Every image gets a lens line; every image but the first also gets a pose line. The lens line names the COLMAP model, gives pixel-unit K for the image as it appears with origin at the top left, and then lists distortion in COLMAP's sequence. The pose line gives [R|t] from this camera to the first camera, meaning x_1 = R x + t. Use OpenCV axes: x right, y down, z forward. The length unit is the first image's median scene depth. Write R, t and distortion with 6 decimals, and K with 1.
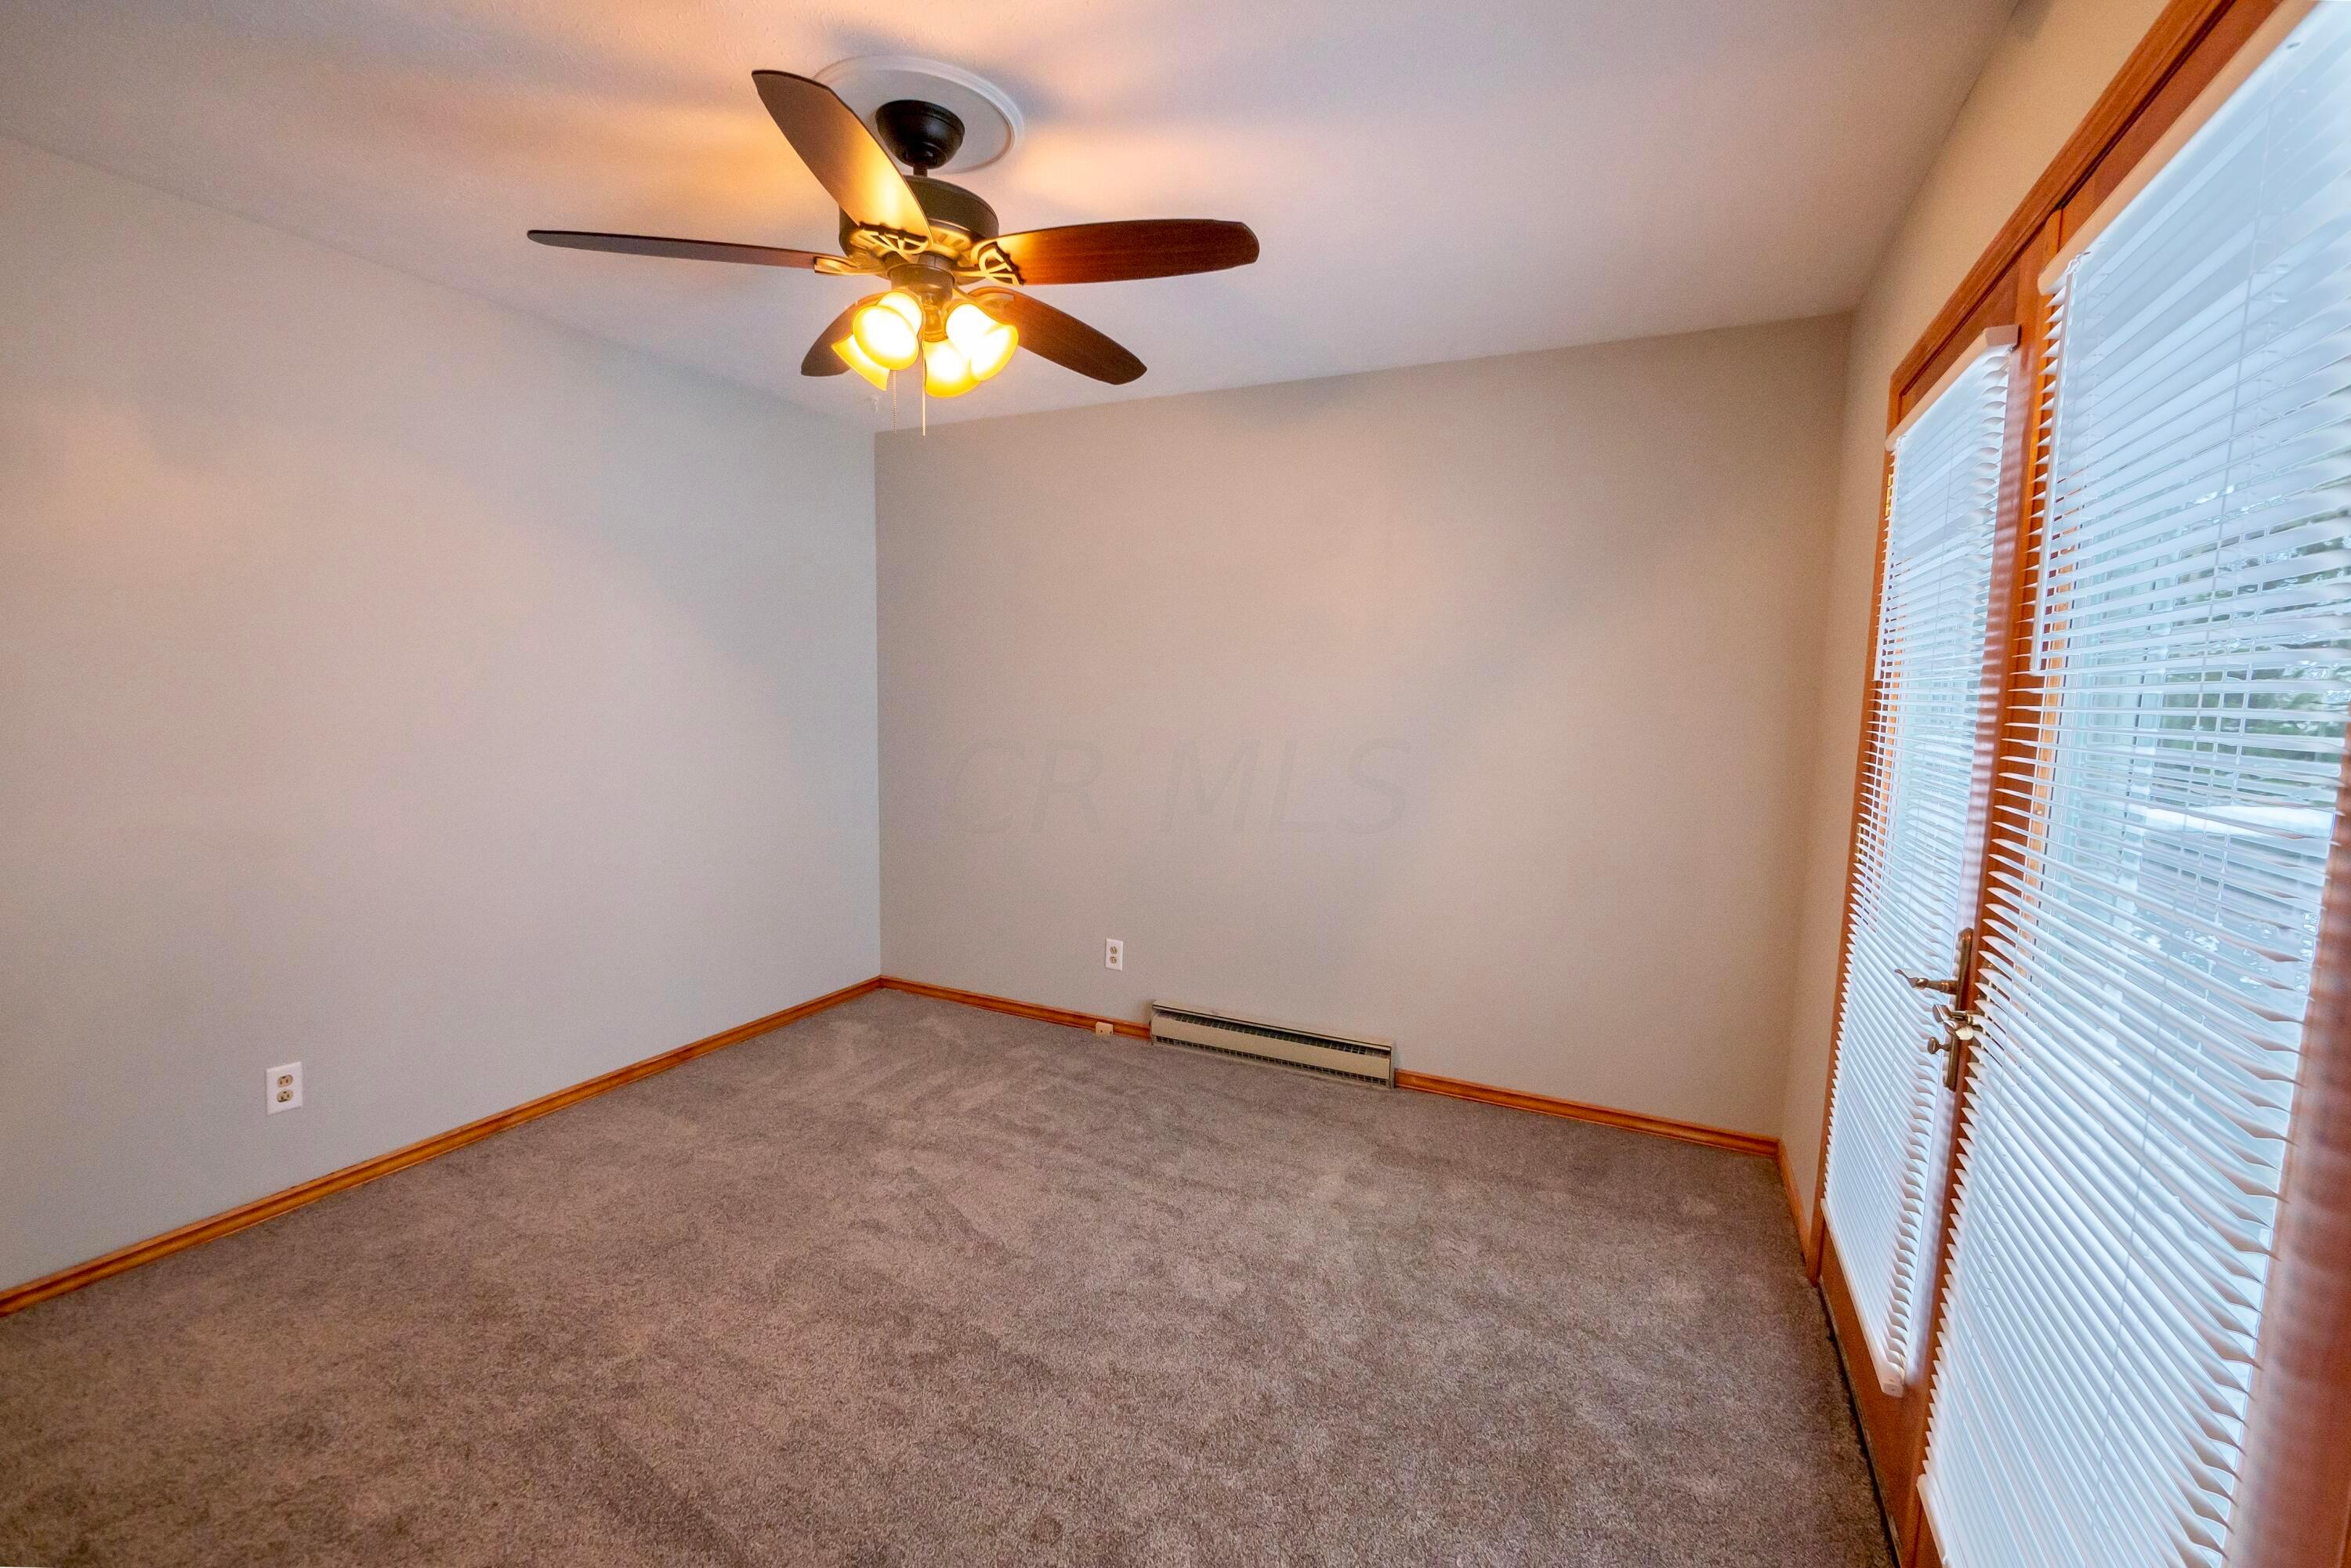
lens RADIAL K [[989.4, 0, 1175.4], [0, 989.4, 793.4], [0, 0, 1]] dist [-0.014370, 0.000206]
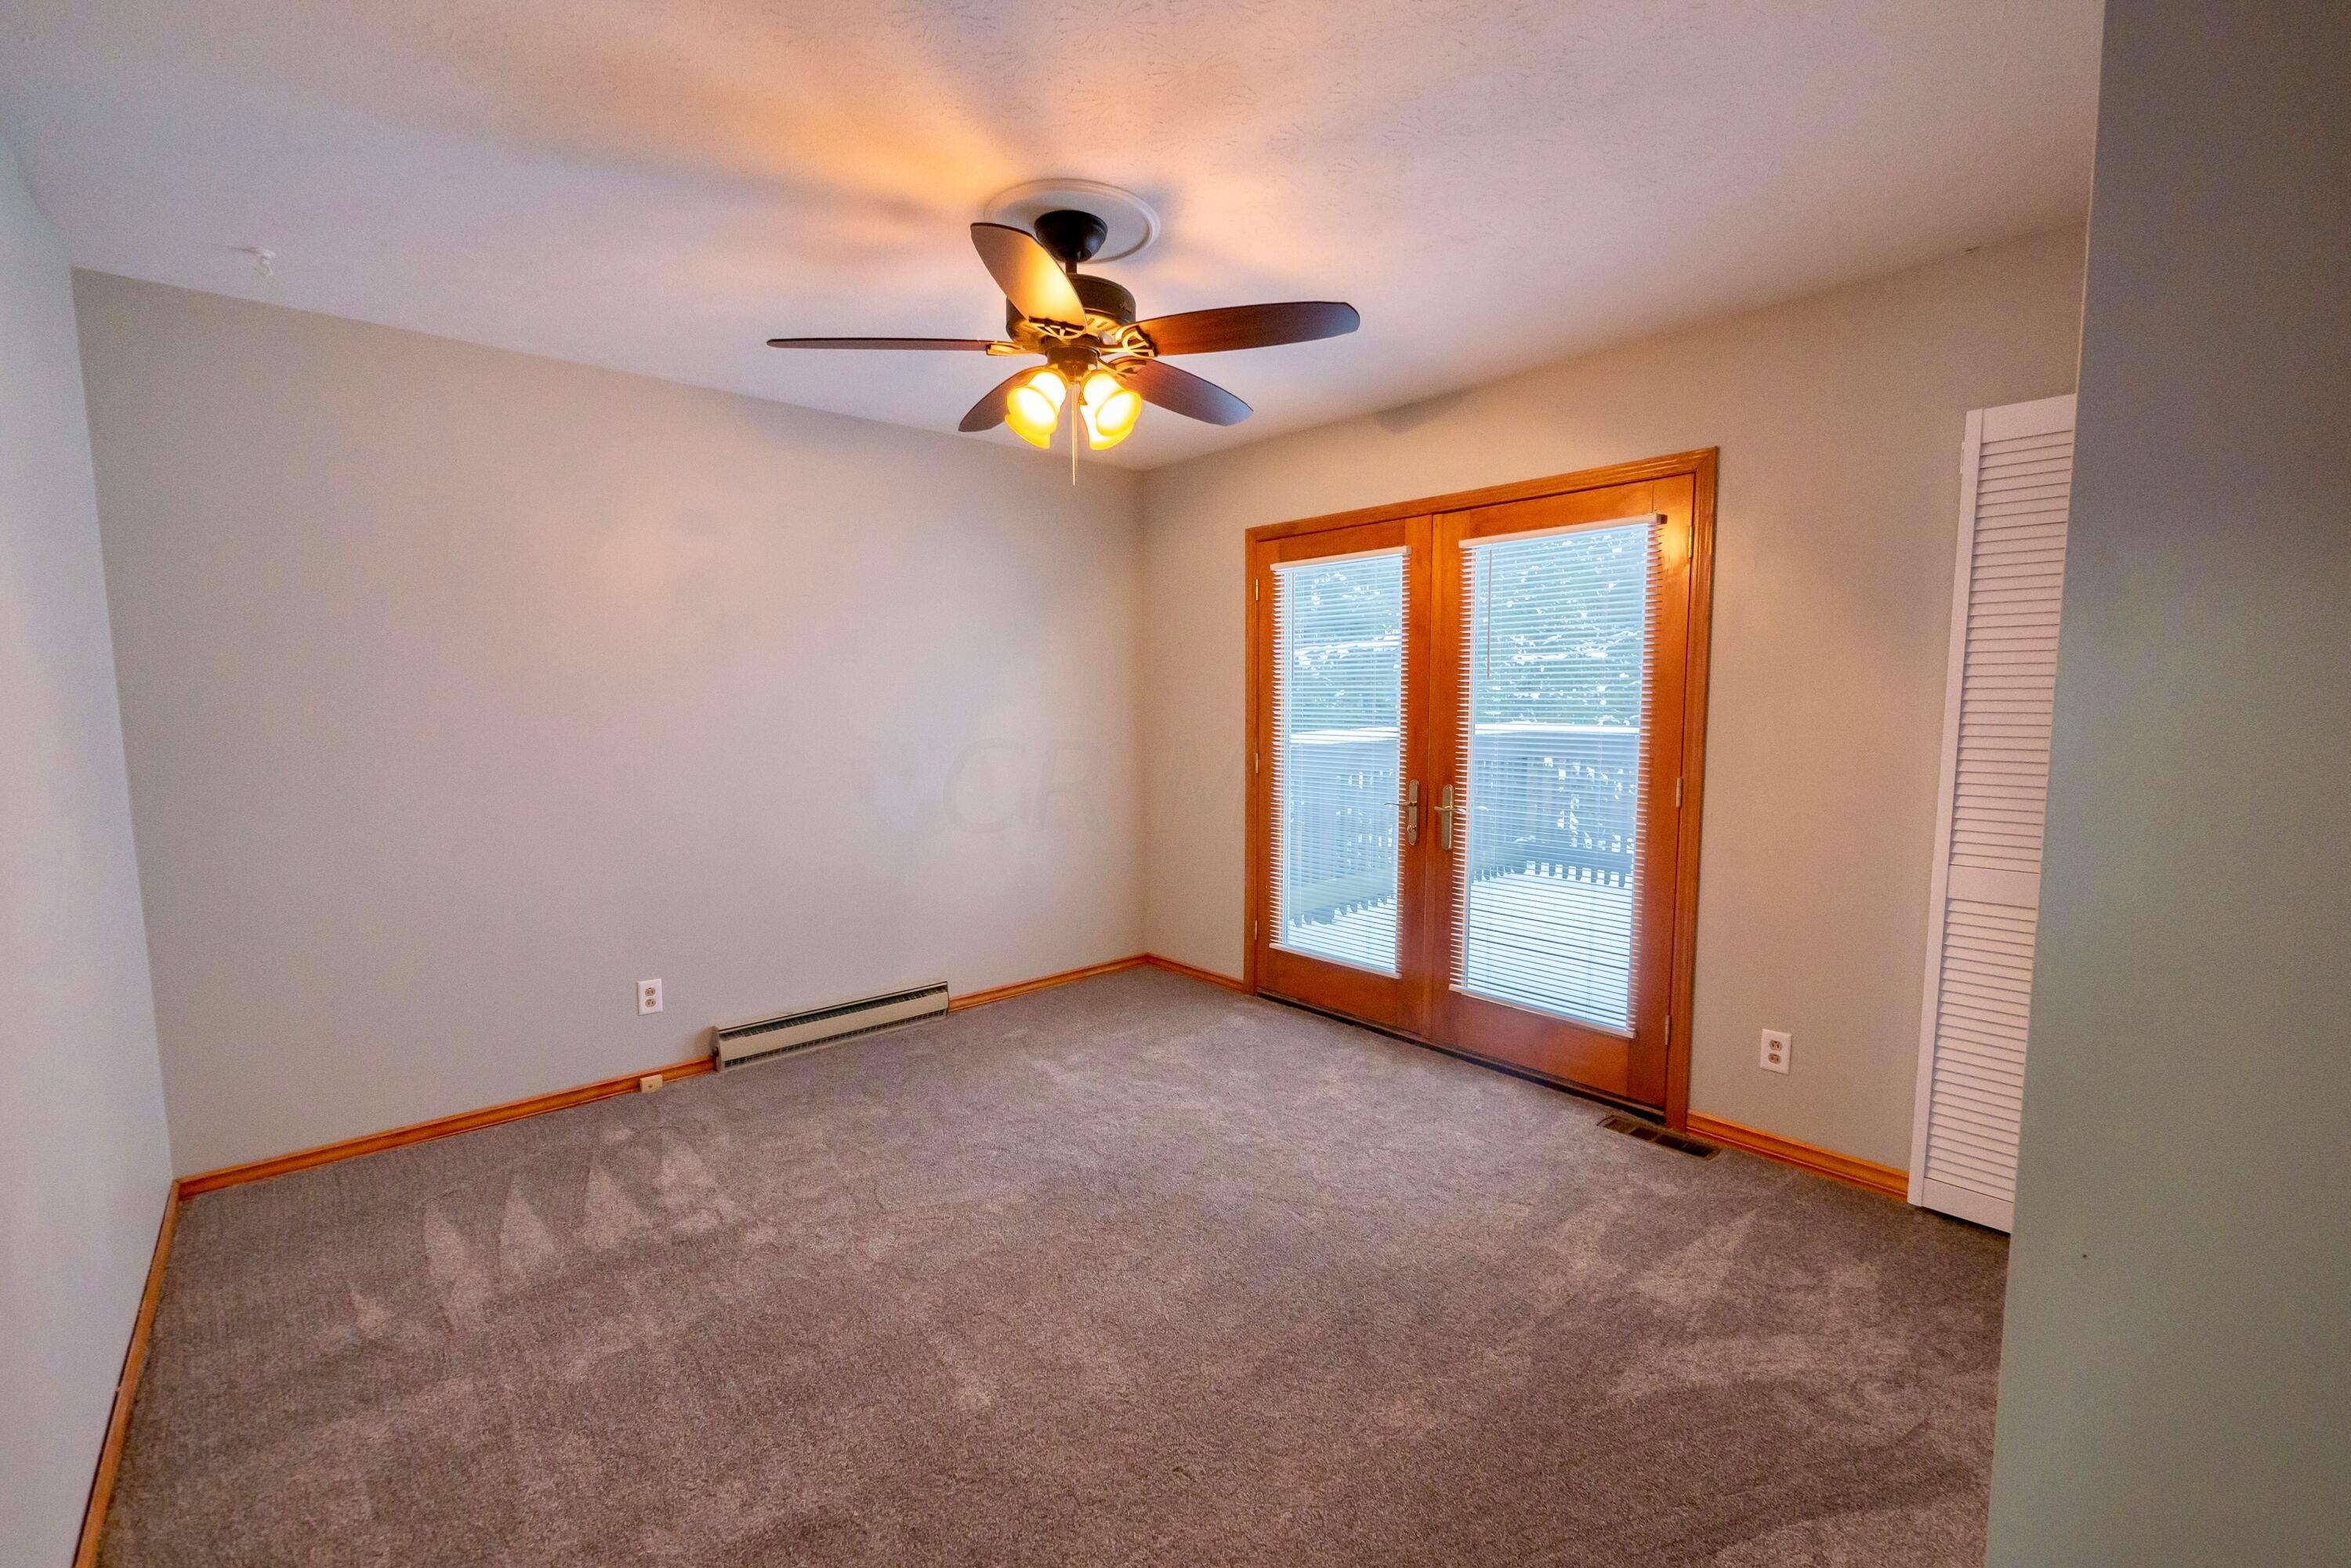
lens RADIAL K [[997.6, 0, 1168.4], [0, 997.6, 792.5], [0, 0, 1]] dist [-0.011989, 0.000390]
pose [[0.396708, -0.126075, 0.909245, -0.757141], [0.104488, 0.990287, 0.091724, -0.058685], [-0.911978, 0.058617, 0.406029, 0.233274]]
